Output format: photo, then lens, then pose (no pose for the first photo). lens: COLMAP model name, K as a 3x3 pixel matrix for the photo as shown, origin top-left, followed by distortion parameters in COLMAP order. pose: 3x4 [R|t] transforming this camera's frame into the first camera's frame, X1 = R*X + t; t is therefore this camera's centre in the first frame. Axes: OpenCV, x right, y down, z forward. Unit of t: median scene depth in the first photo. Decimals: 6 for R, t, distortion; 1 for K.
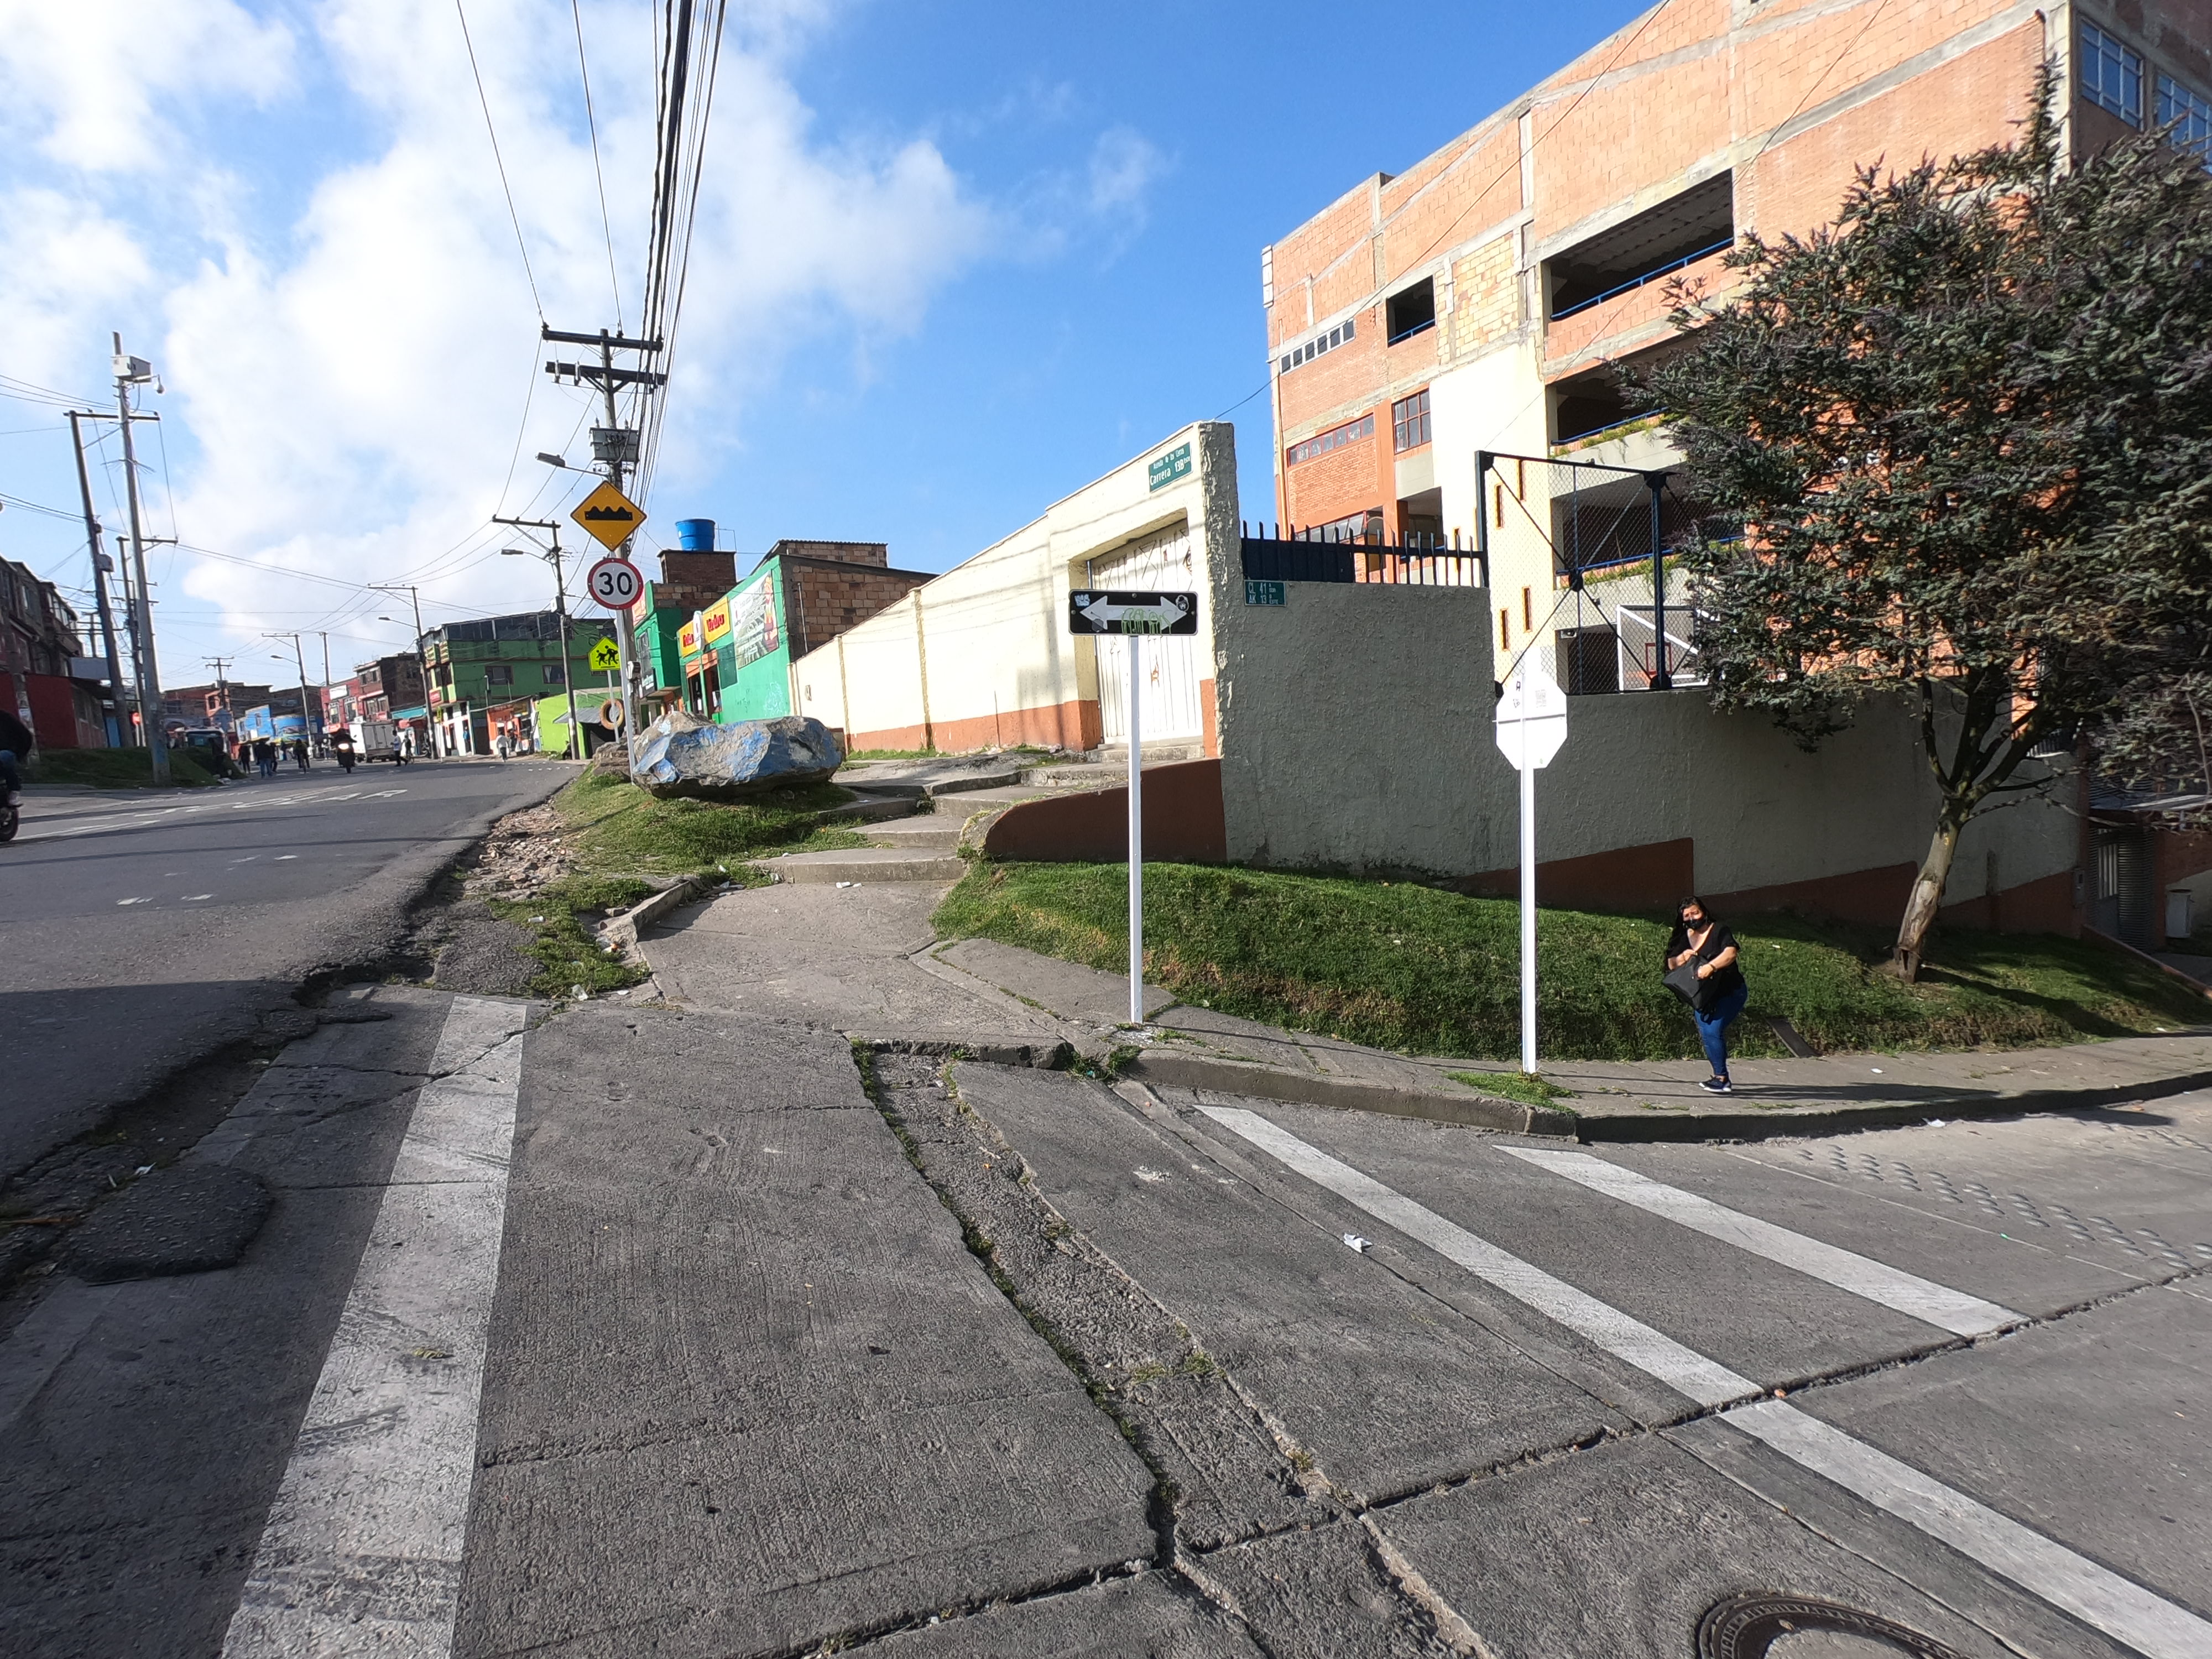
lens RADIAL K [[1101.3, 0, 1108.2], [0, 1101.3, 824.2], [0, 0, 1]] dist [-0.009366, 0.001541]
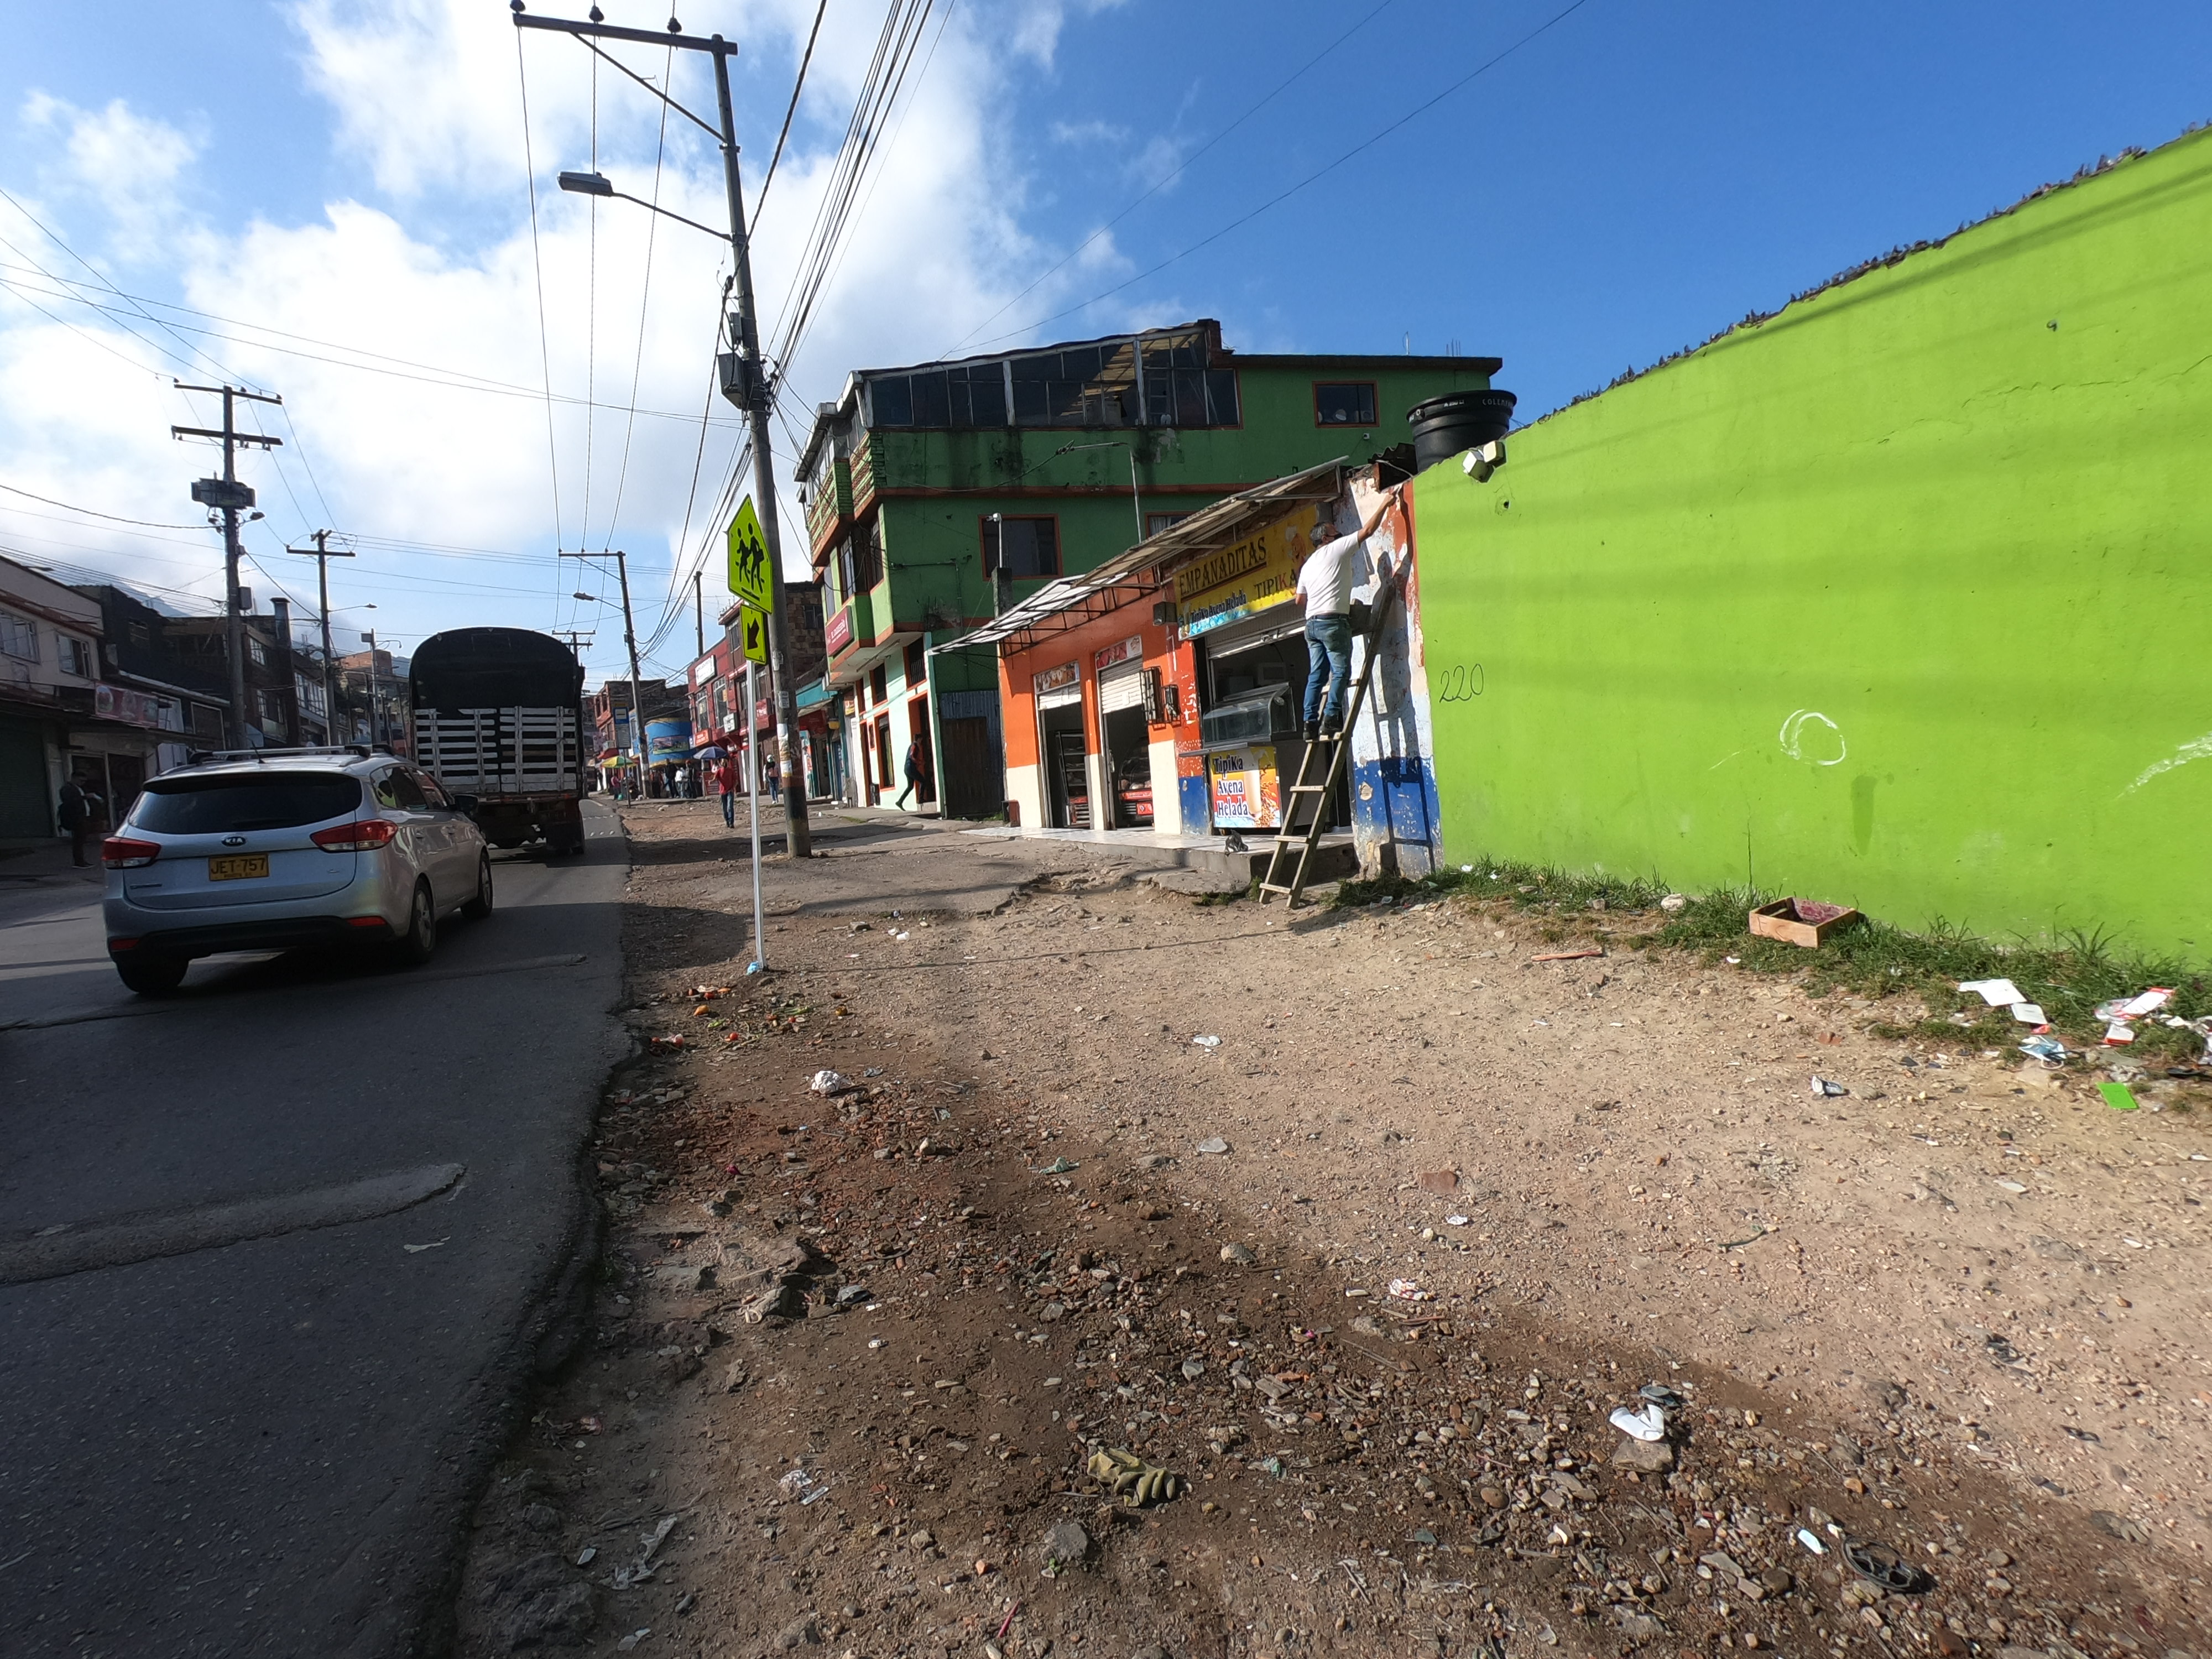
lens RADIAL K [[1101.3, 0, 1108.0], [0, 1101.3, 842.1], [0, 0, 1]] dist [-0.009366, 0.001541]
pose [[0.939073, 0.018152, -0.343238, -0.421250], [-0.017021, 0.999835, 0.006308, -0.056609], [0.343296, -0.000081, 0.939227, 0.714976]]
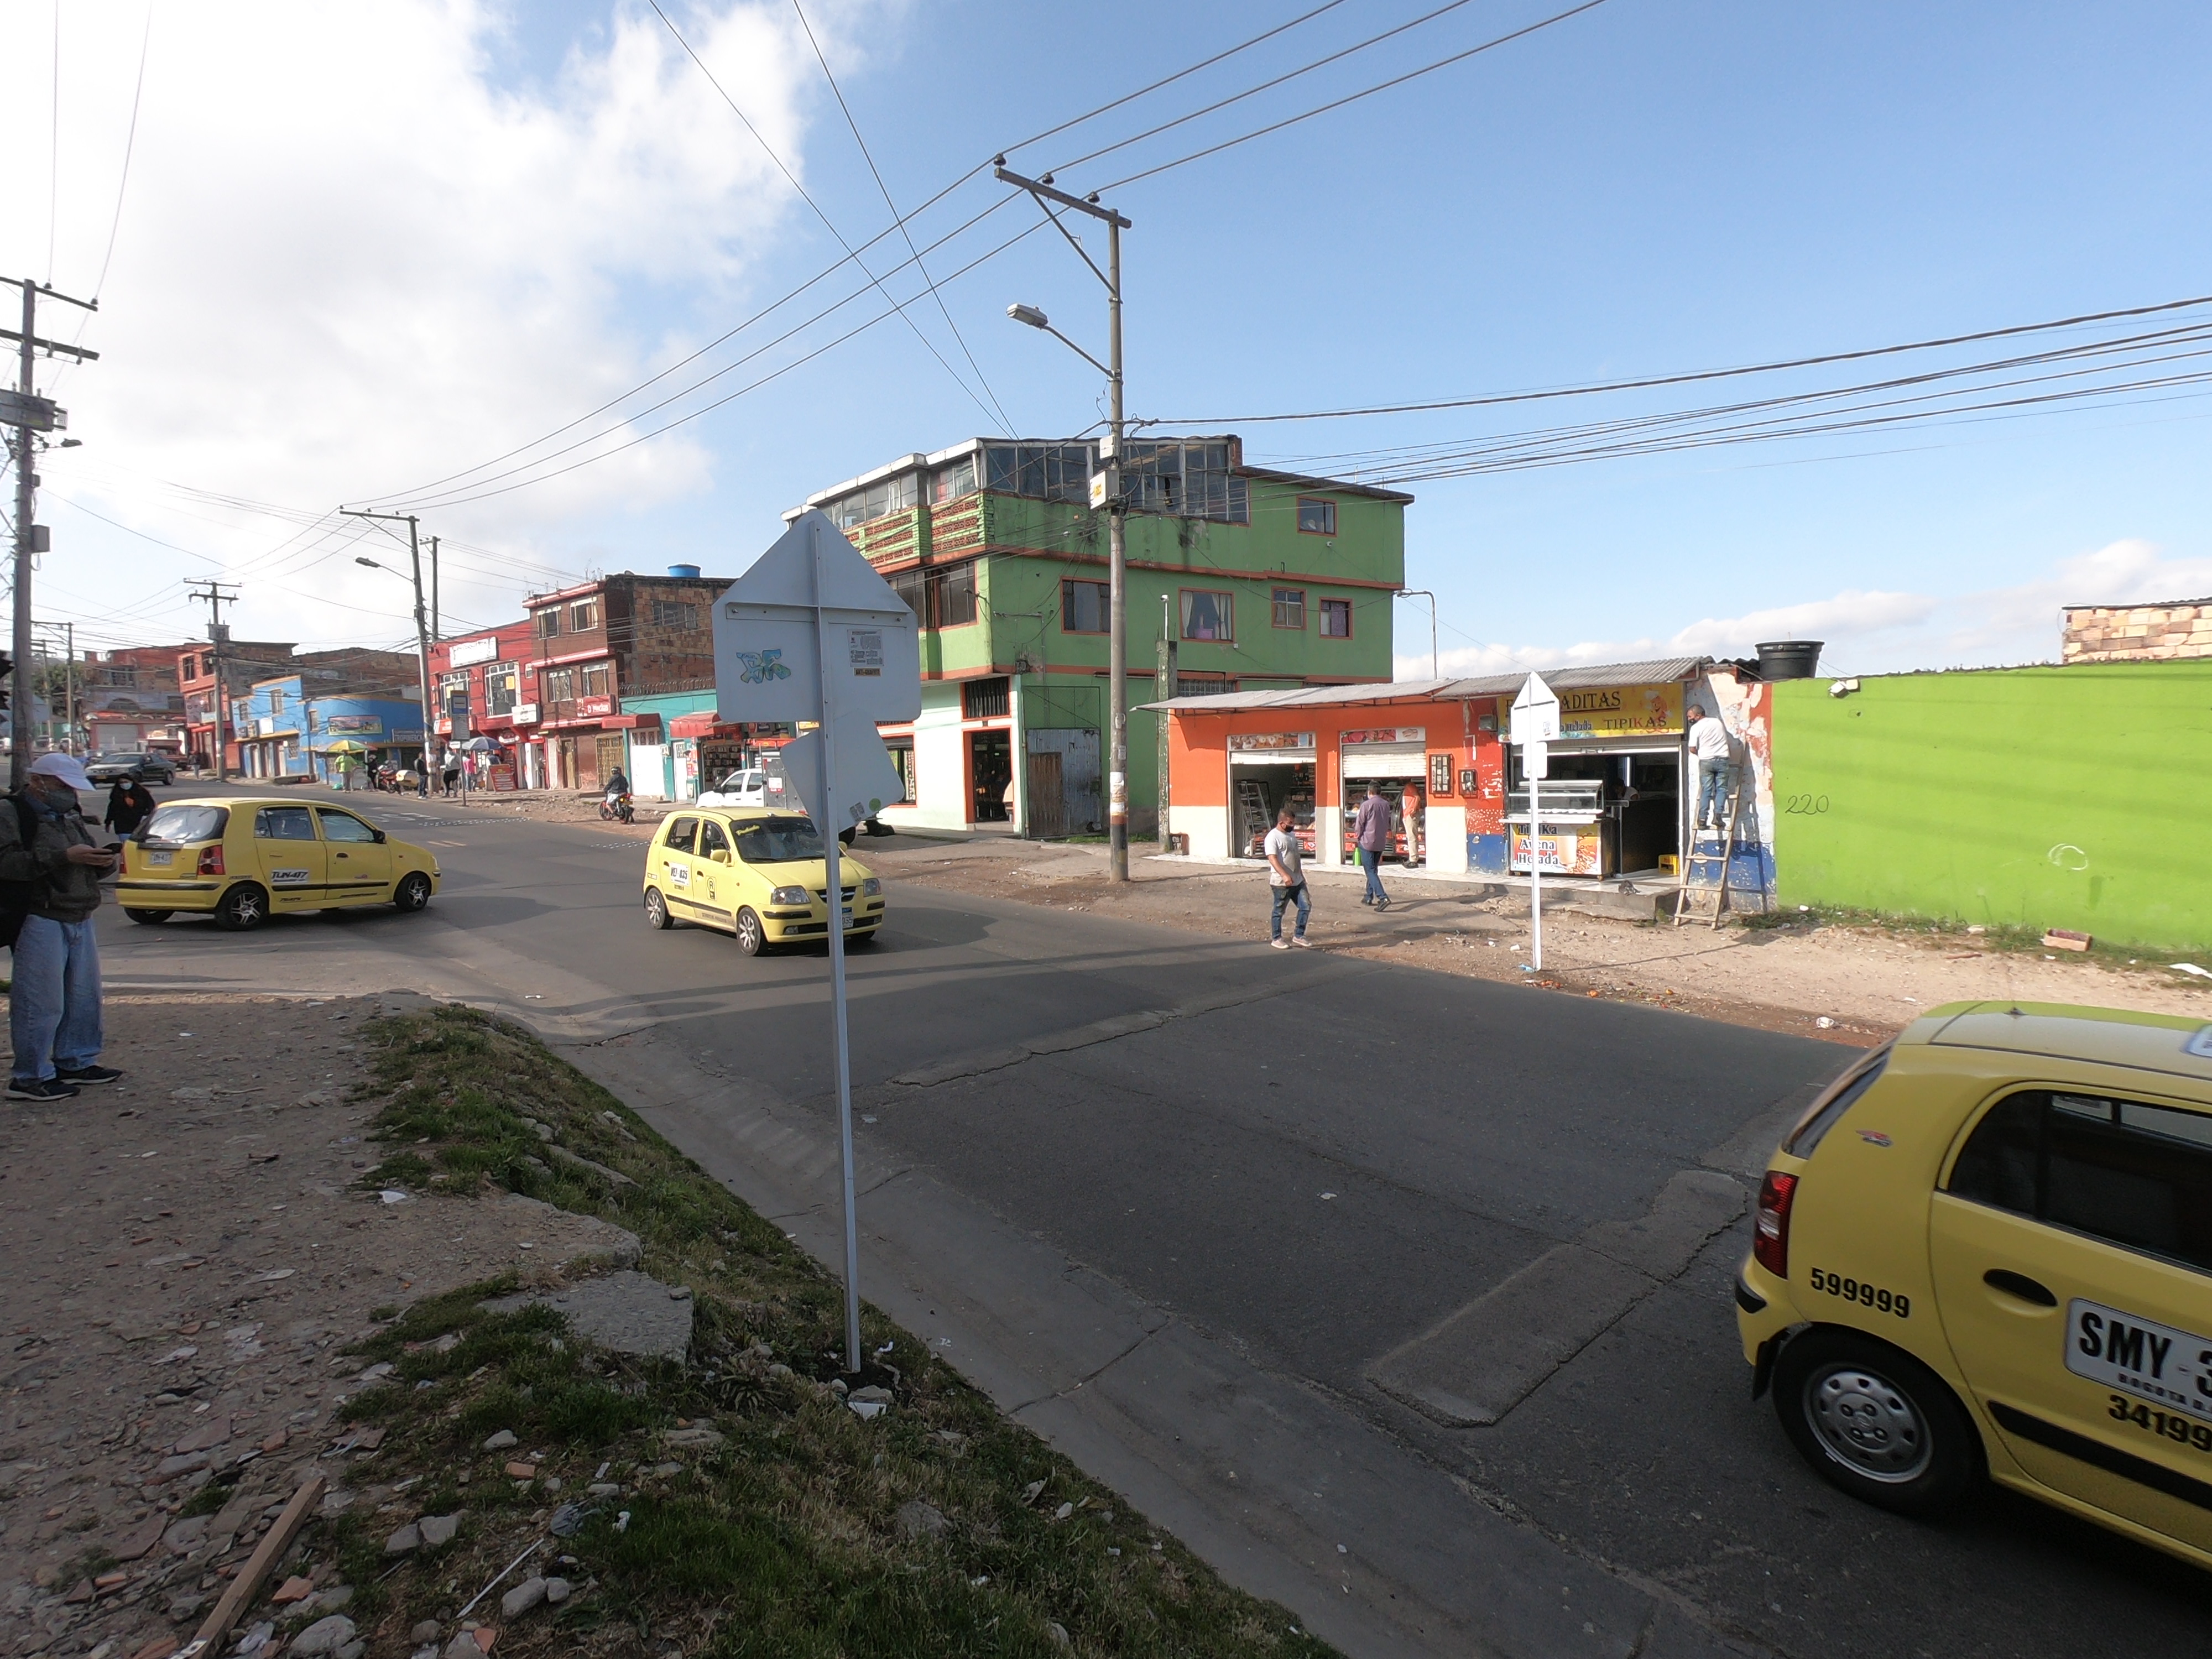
lens RADIAL K [[1101.3, 0, 1107.2], [0, 1101.3, 843.5], [0, 0, 1]] dist [-0.009366, 0.001541]
pose [[0.998679, 0.042967, 0.028196, -0.546398], [-0.042872, 0.999073, -0.003953, -0.059076], [-0.028340, 0.002739, 0.999595, 0.643254]]
